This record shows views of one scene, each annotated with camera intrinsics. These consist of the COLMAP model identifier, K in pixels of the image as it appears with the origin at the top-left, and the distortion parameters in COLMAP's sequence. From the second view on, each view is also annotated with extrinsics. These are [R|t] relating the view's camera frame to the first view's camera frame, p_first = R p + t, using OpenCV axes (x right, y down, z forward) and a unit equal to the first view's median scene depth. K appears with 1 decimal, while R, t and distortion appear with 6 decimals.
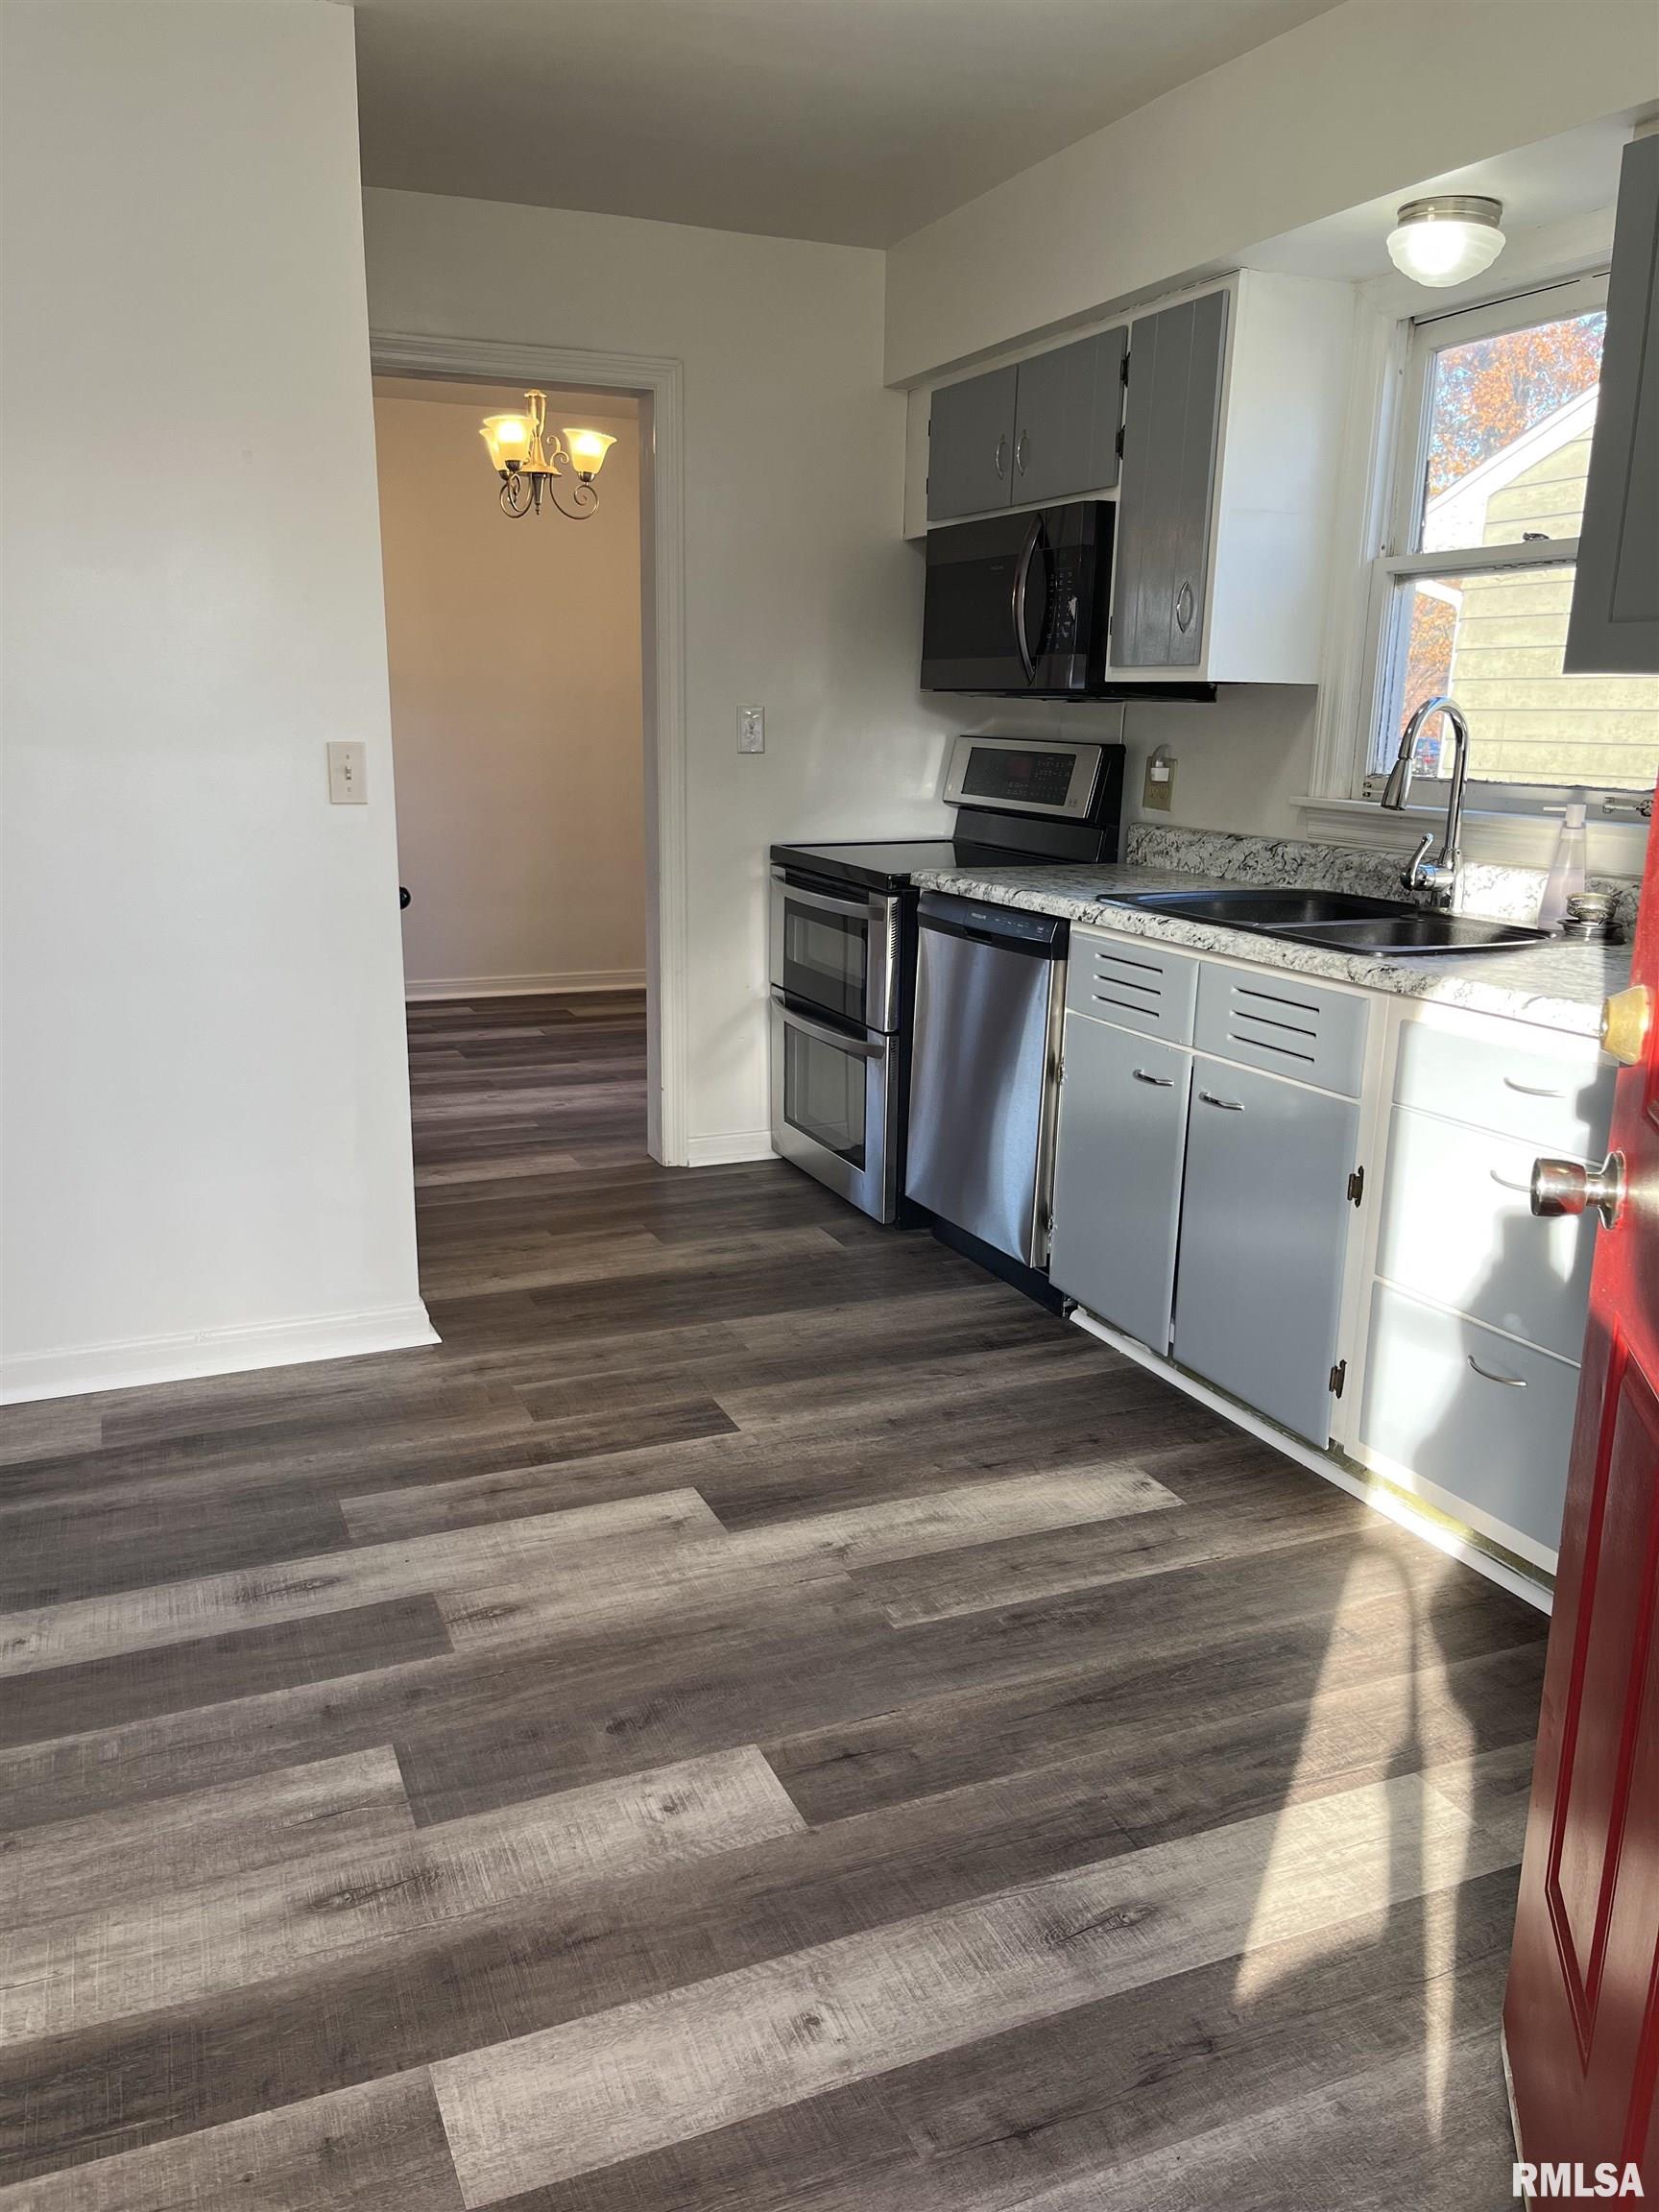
lens RADIAL K [[1681.5, 0, 831.9], [0, 1681.5, 1106.5], [0, 0, 1]] dist [0.062149, -0.053650]
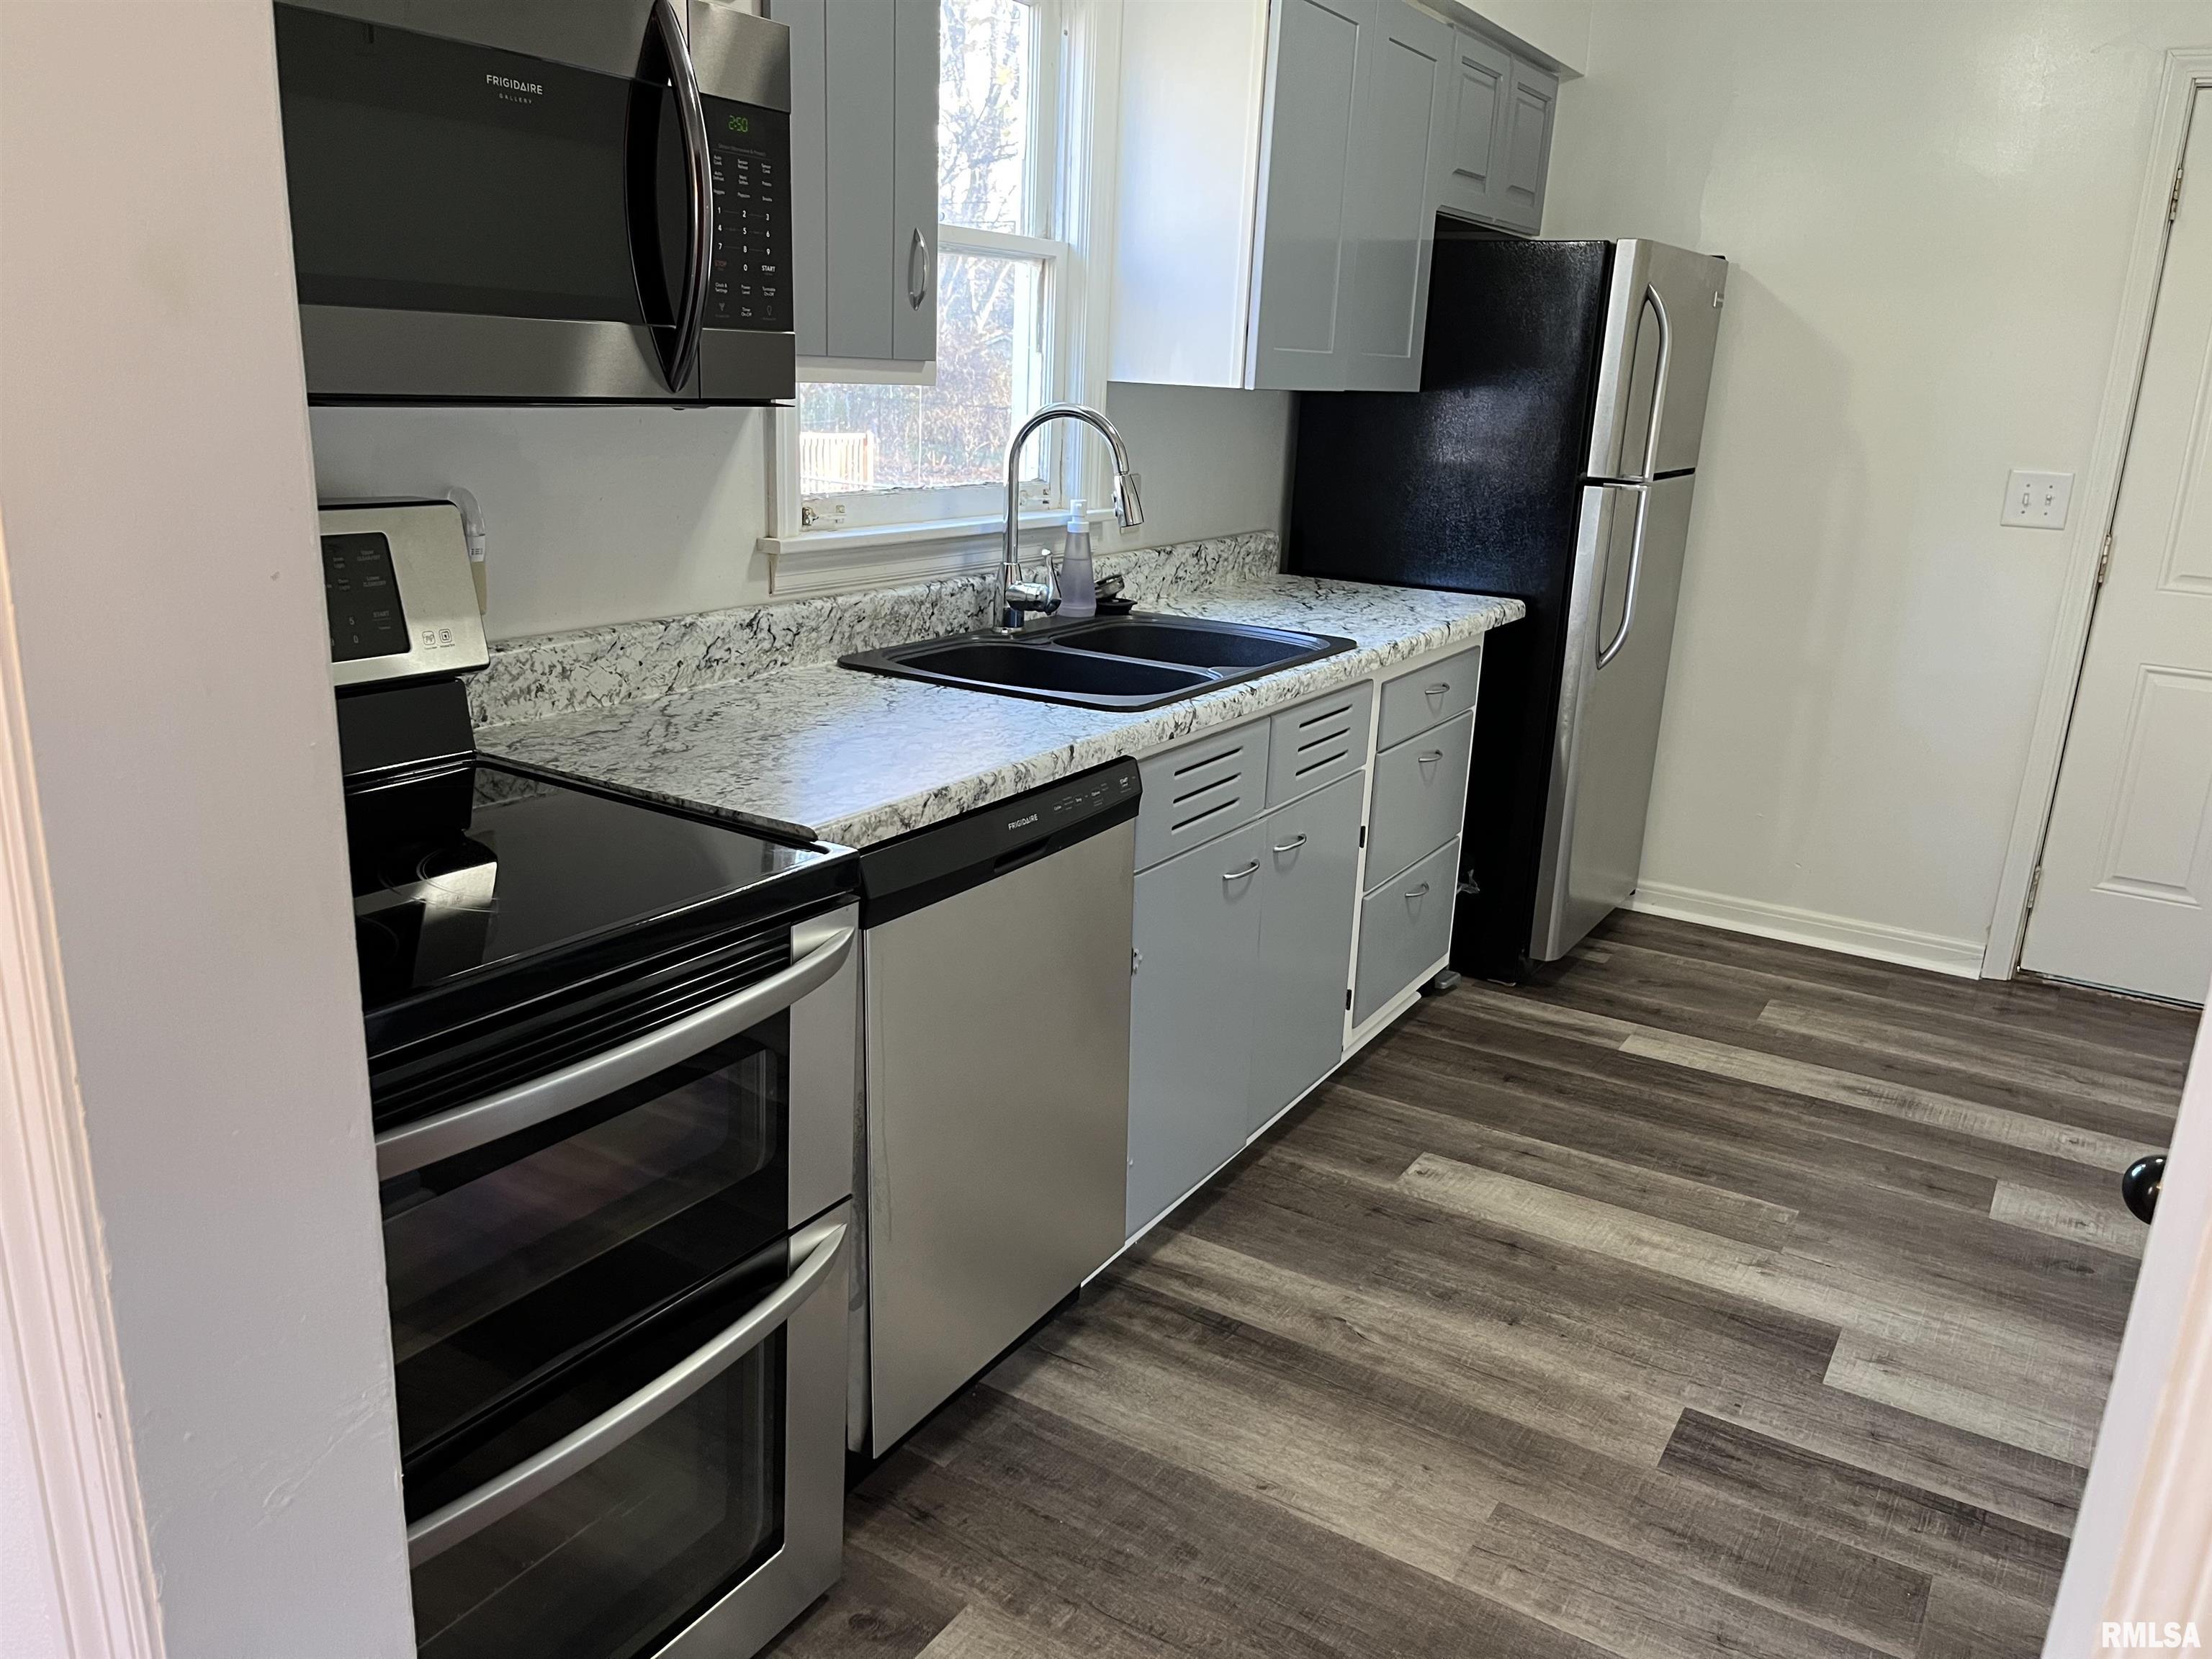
lens RADIAL K [[1681.5, 0, 1105.0], [0, 1681.5, 833.1], [0, 0, 1]] dist [0.062149, -0.053650]
pose [[-0.577697, -0.273223, 0.769166, -0.451524], [0.126528, 0.900950, 0.415066, -0.428241], [-0.806385, 0.337104, -0.485905, 1.574738]]
